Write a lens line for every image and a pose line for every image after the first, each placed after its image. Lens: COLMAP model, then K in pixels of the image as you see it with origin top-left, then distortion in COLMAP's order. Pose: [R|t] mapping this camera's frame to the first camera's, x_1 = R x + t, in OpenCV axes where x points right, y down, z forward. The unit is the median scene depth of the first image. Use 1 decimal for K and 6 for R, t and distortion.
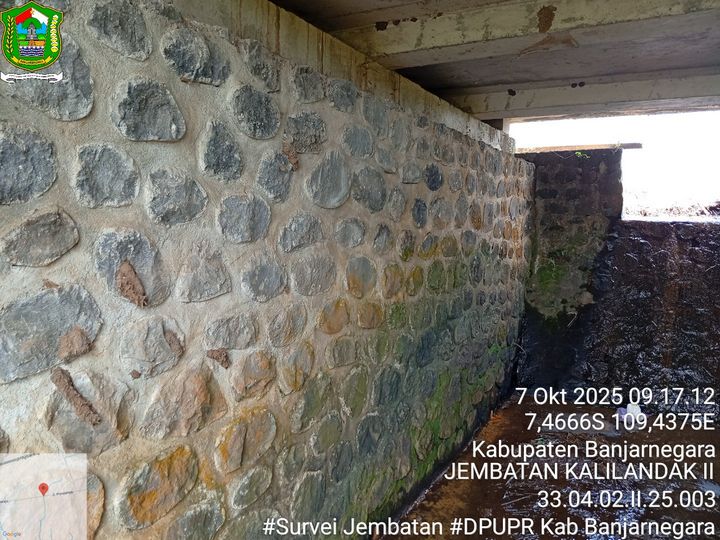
lens RADIAL K [[549.2, 0, 360.0], [0, 549.2, 270.0], [0, 0, 1]] dist [0.114020, -0.241531]
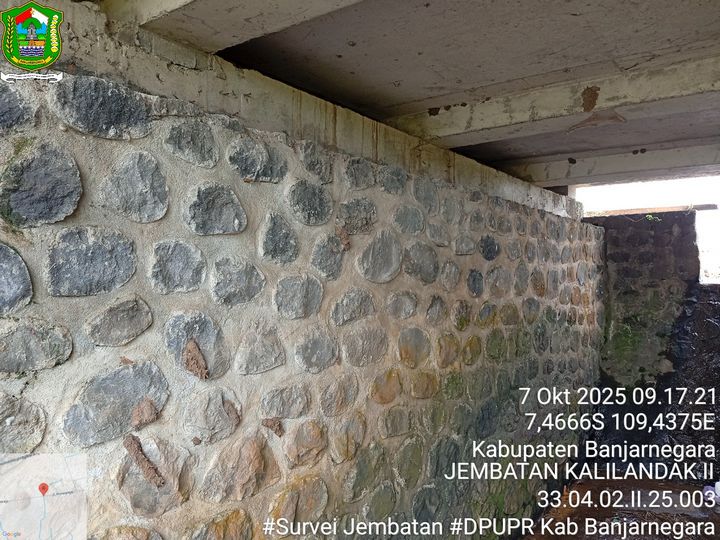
lens RADIAL K [[549.2, 0, 360.0], [0, 549.2, 270.0], [0, 0, 1]] dist [0.114020, -0.241531]
pose [[0.990665, -0.015722, -0.135410, 0.053086], [0.000555, 0.993784, -0.111321, -0.019840], [0.136318, 0.110207, 0.984516, -0.062510]]
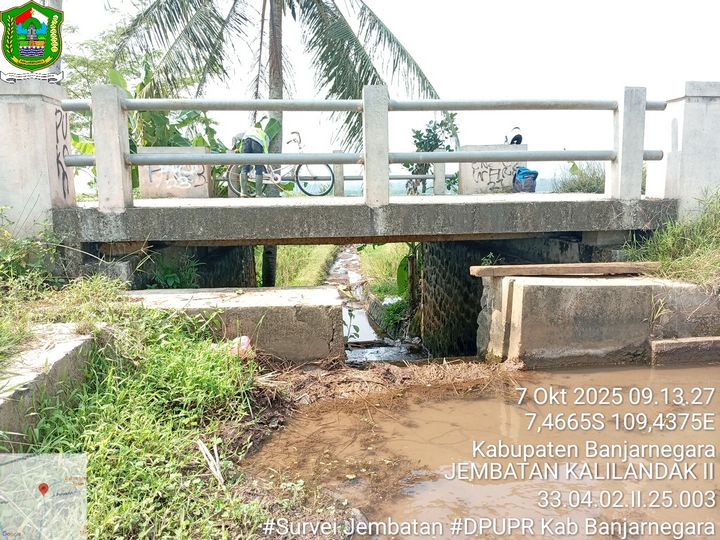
lens RADIAL K [[549.2, 0, 360.0], [0, 549.2, 270.0], [0, 0, 1]] dist [0.114020, -0.241531]
pose [[-0.839386, 0.075966, -0.538202, 2.735142], [-0.044217, 0.977360, 0.206913, -0.990469], [0.541735, 0.197477, -0.817023, 4.079660]]
